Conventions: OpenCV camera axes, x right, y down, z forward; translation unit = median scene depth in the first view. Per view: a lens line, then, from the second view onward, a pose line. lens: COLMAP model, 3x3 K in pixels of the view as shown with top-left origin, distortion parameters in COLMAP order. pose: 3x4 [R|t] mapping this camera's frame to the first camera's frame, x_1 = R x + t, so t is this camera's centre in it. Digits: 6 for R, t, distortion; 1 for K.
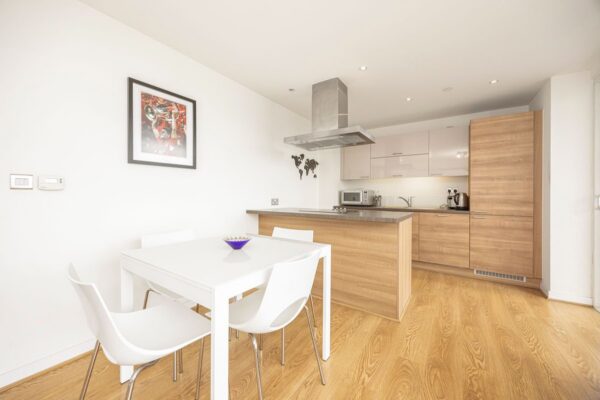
lens RADIAL K [[232.6, 0, 301.2], [0, 232.6, 196.4], [0, 0, 1]] dist [-0.000430, -0.000007]
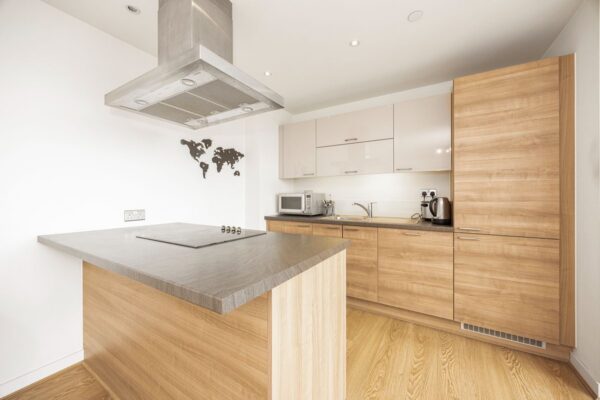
lens RADIAL K [[230.1, 0, 304.3], [0, 230.1, 197.8], [0, 0, 1]] dist [-0.001104, -0.000002]
pose [[0.998293, -0.007443, 0.057921, 0.306980], [0.007384, 0.999972, 0.001229, -0.019899], [-0.057929, -0.000800, 0.998320, 0.430645]]
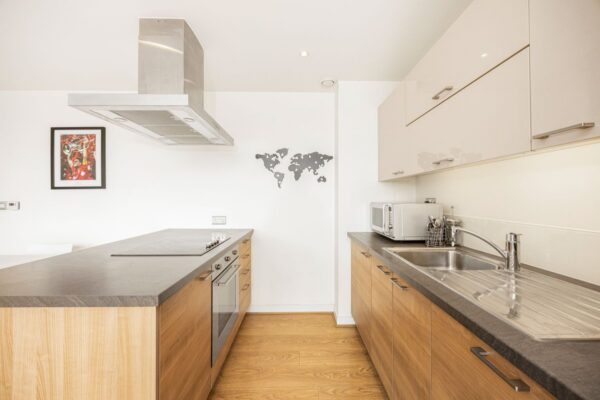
lens RADIAL K [[232.6, 0, 301.2], [0, 232.6, 196.4], [0, 0, 1]] dist [-0.000430, -0.000007]
pose [[0.562719, -0.006604, -0.826622, 0.735329], [0.000655, 0.999971, -0.007543, -0.054354], [0.826648, 0.003703, 0.562707, 0.865577]]
